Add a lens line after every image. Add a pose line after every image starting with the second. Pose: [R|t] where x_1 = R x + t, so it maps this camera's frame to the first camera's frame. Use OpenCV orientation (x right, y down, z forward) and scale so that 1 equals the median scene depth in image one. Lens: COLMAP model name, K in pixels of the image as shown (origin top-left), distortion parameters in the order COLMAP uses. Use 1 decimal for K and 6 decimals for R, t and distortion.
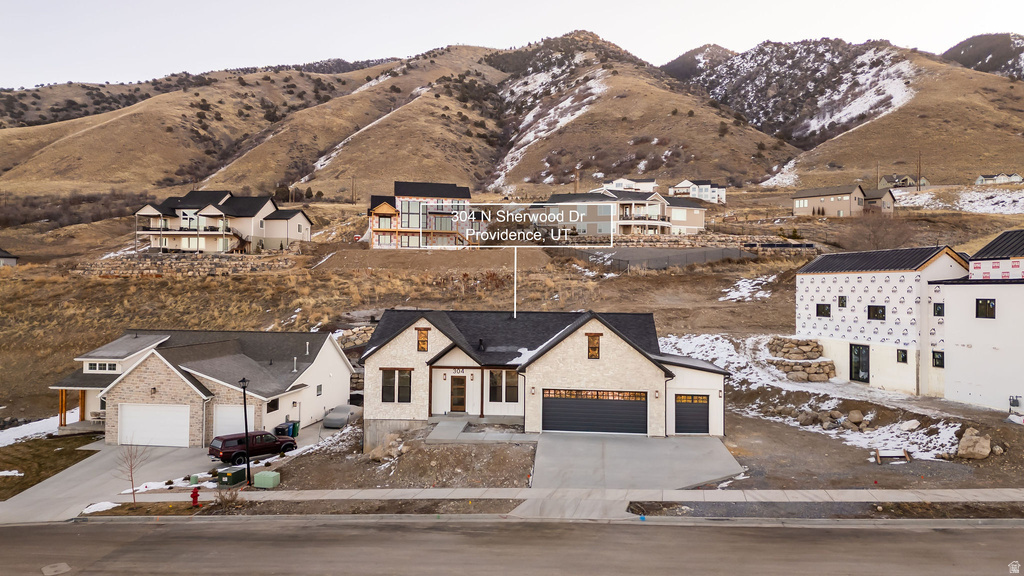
lens RADIAL K [[718.5, 0, 512.0], [0, 718.5, 288.0], [0, 0, 1]] dist [0.082326, -0.072037]
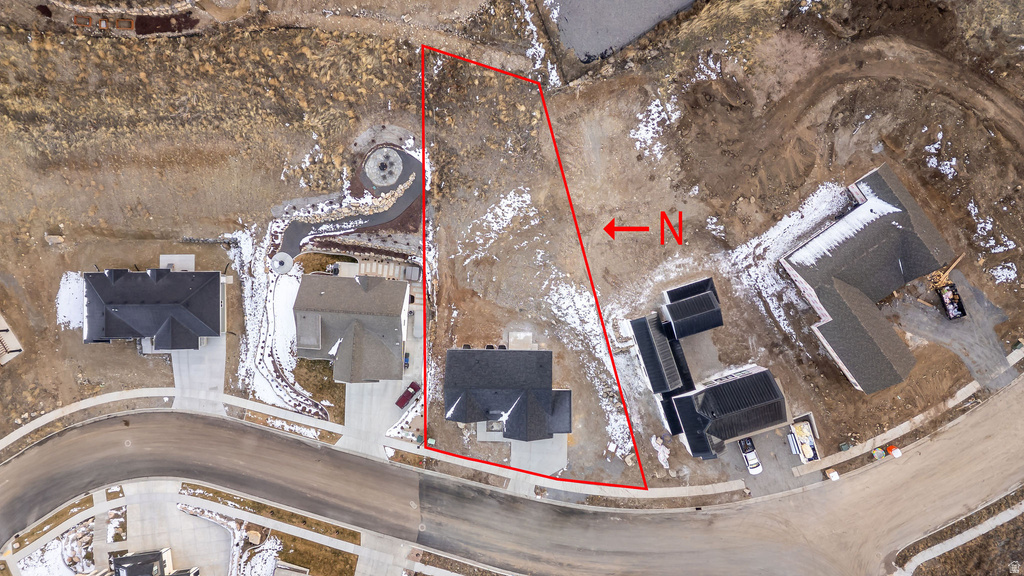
lens RADIAL K [[706.7, 0, 512.0], [0, 706.7, 288.0], [0, 0, 1]] dist [0.085510, -0.076134]
pose [[0.994904, -0.078449, -0.063336, 0.014376], [0.063580, 0.000623, 0.997977, -0.145151], [-0.078250, -0.996918, 0.005607, 0.081032]]
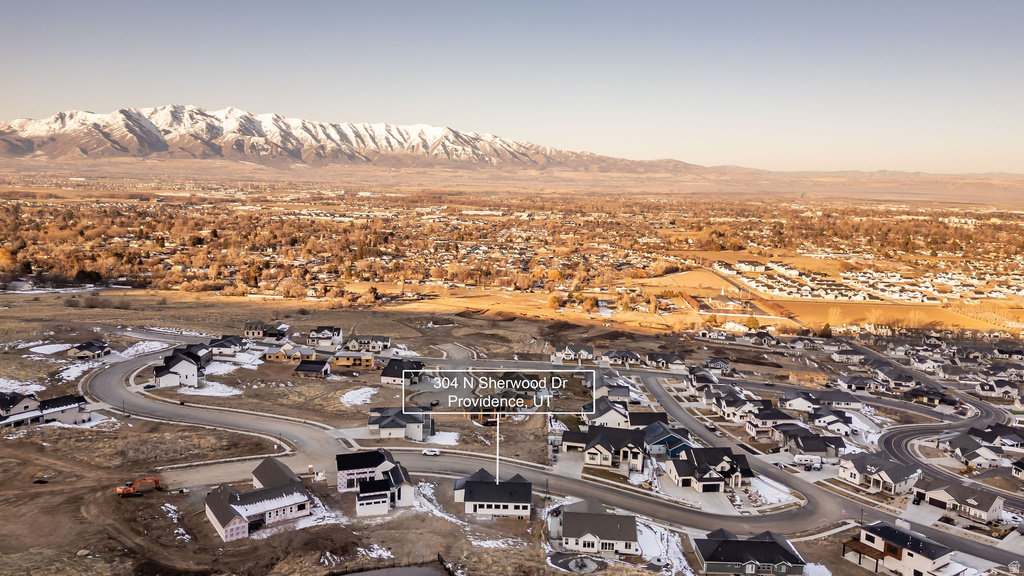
lens RADIAL K [[744.7, 0, 517.1], [0, 744.7, 269.9], [0, 0, 1]] dist [0.094960, -0.092363]
pose [[-0.996568, -0.028183, -0.077834, 0.016440], [-0.037975, 0.991131, 0.127346, -0.103274], [0.073555, 0.129864, -0.988800, 0.307516]]
